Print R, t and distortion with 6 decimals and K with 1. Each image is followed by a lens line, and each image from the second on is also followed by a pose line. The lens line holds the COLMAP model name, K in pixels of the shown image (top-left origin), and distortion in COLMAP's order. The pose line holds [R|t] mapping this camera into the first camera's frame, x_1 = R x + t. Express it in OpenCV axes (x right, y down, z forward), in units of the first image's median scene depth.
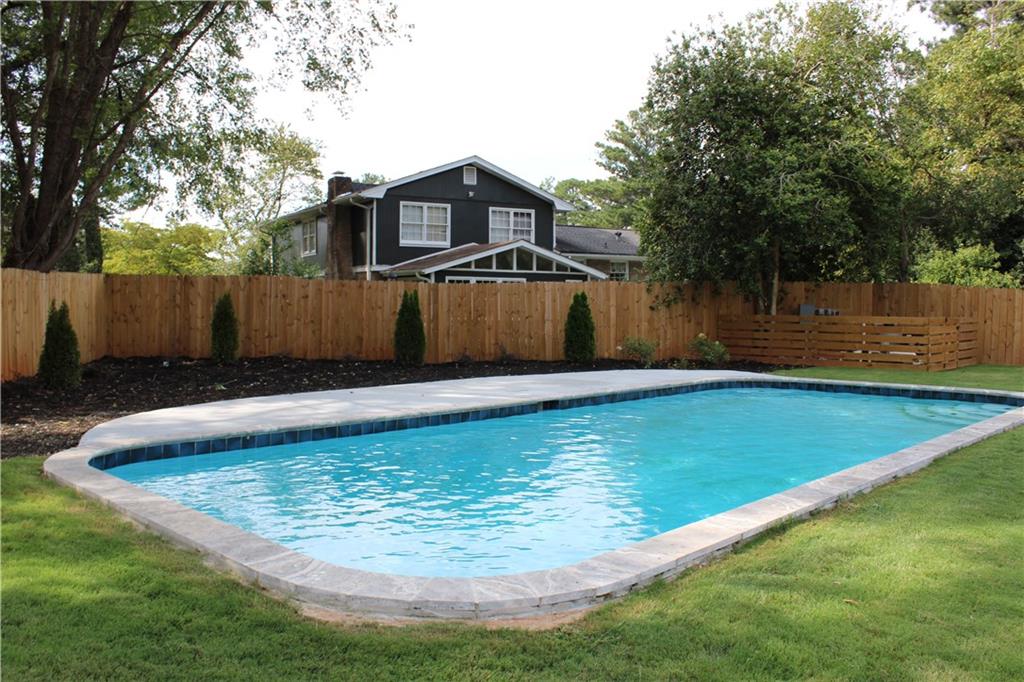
lens RADIAL K [[841.1, 0, 515.5], [0, 841.1, 335.5], [0, 0, 1]] dist [-0.166793, 0.150420]
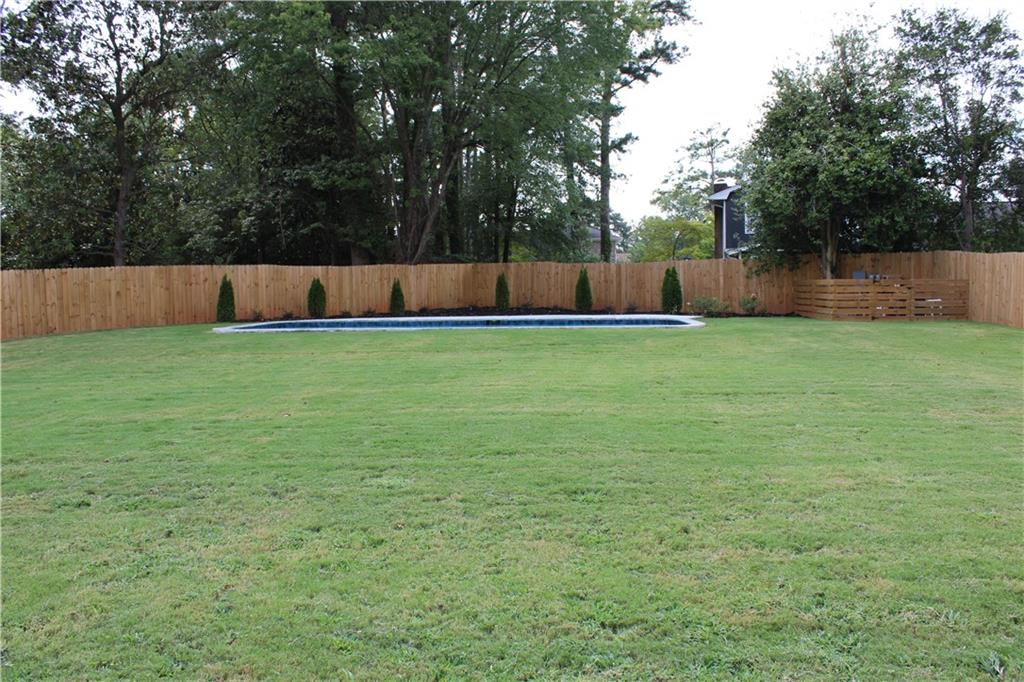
lens RADIAL K [[841.1, 0, 515.5], [0, 841.1, 335.5], [0, 0, 1]] dist [-0.166793, 0.150420]
pose [[0.646905, 0.034506, -0.761789, 0.804330], [-0.014344, 0.999350, 0.033086, 0.020985], [0.762436, -0.010477, 0.646979, -0.162875]]
